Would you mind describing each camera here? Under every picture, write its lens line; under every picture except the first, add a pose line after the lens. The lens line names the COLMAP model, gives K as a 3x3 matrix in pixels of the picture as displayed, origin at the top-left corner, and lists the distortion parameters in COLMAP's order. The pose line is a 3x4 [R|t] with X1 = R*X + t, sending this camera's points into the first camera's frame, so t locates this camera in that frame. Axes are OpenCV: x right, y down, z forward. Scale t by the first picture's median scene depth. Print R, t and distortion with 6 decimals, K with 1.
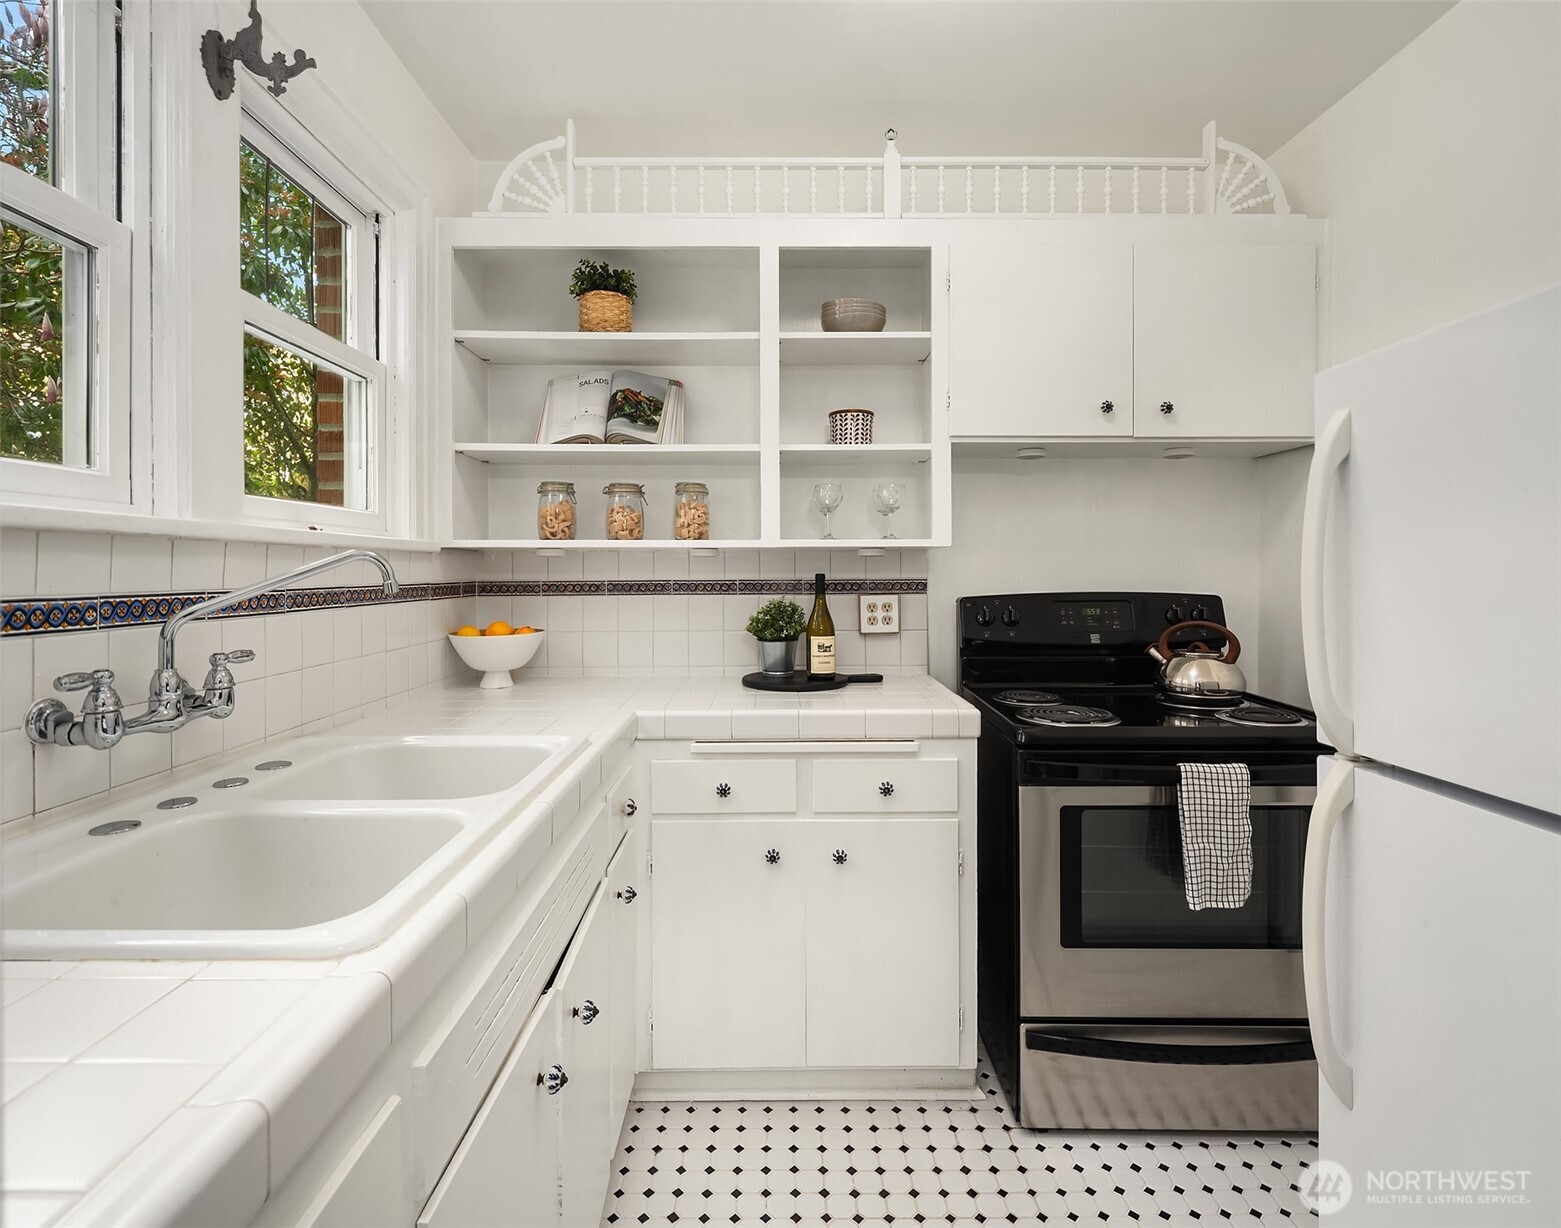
lens RADIAL K [[756.3, 0, 750.3], [0, 756.3, 580.6], [0, 0, 1]] dist [0.000520, -0.002908]
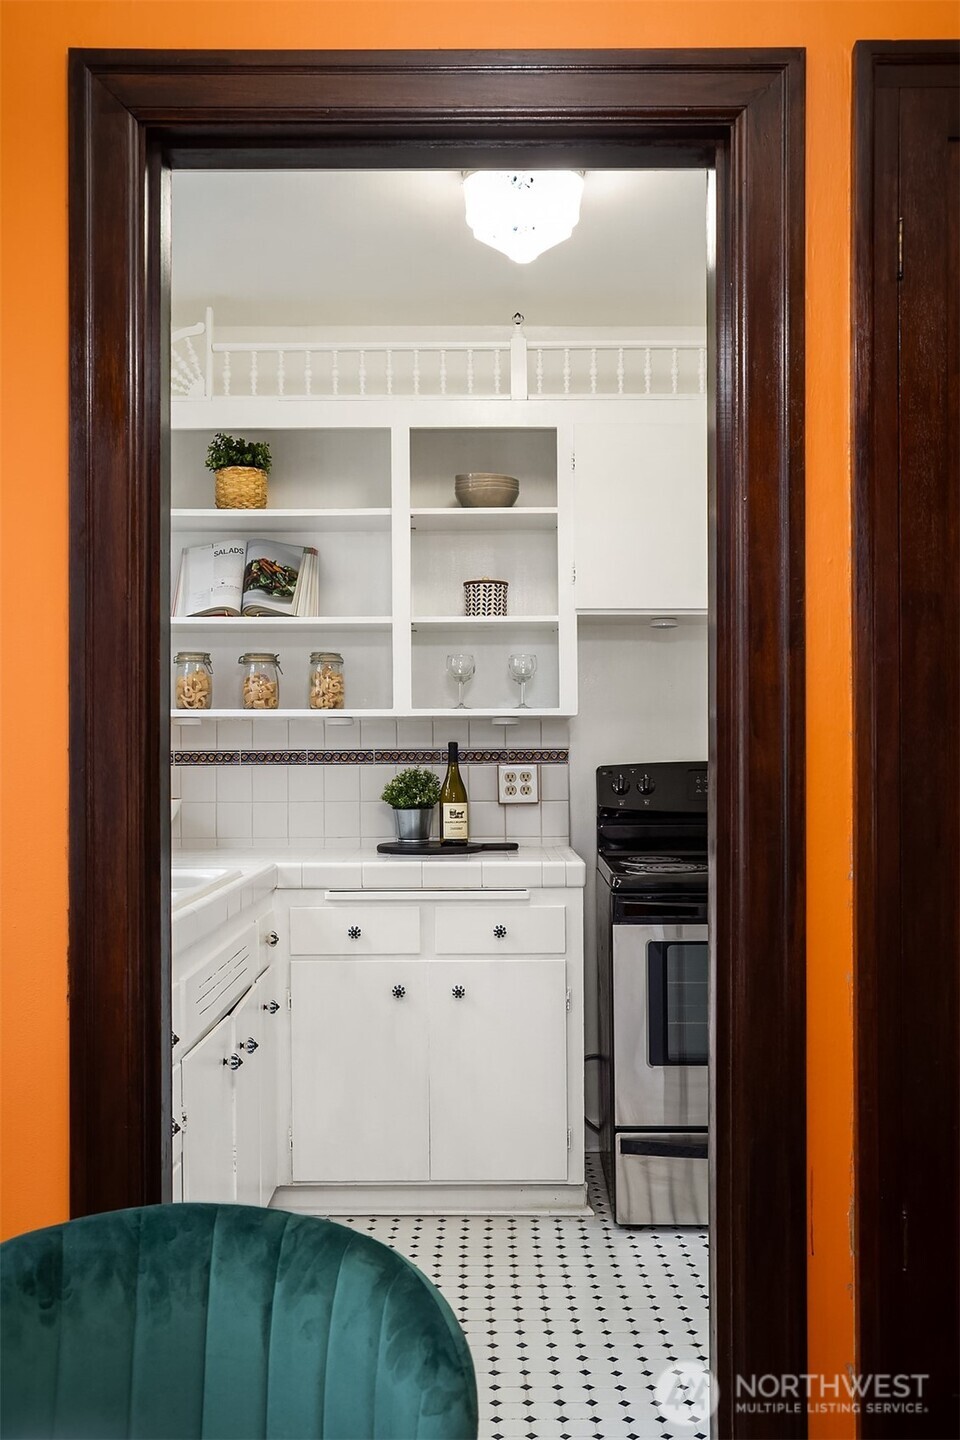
lens RADIAL K [[1297.6, 0, 461.1], [0, 1297.6, 775.0], [0, 0, 1]] dist [-0.047827, 0.031338]
pose [[0.999827, -0.003075, 0.018366, 0.072188], [0.003035, 0.999993, 0.002197, 0.032070], [-0.018373, -0.002140, 0.999829, -0.757163]]
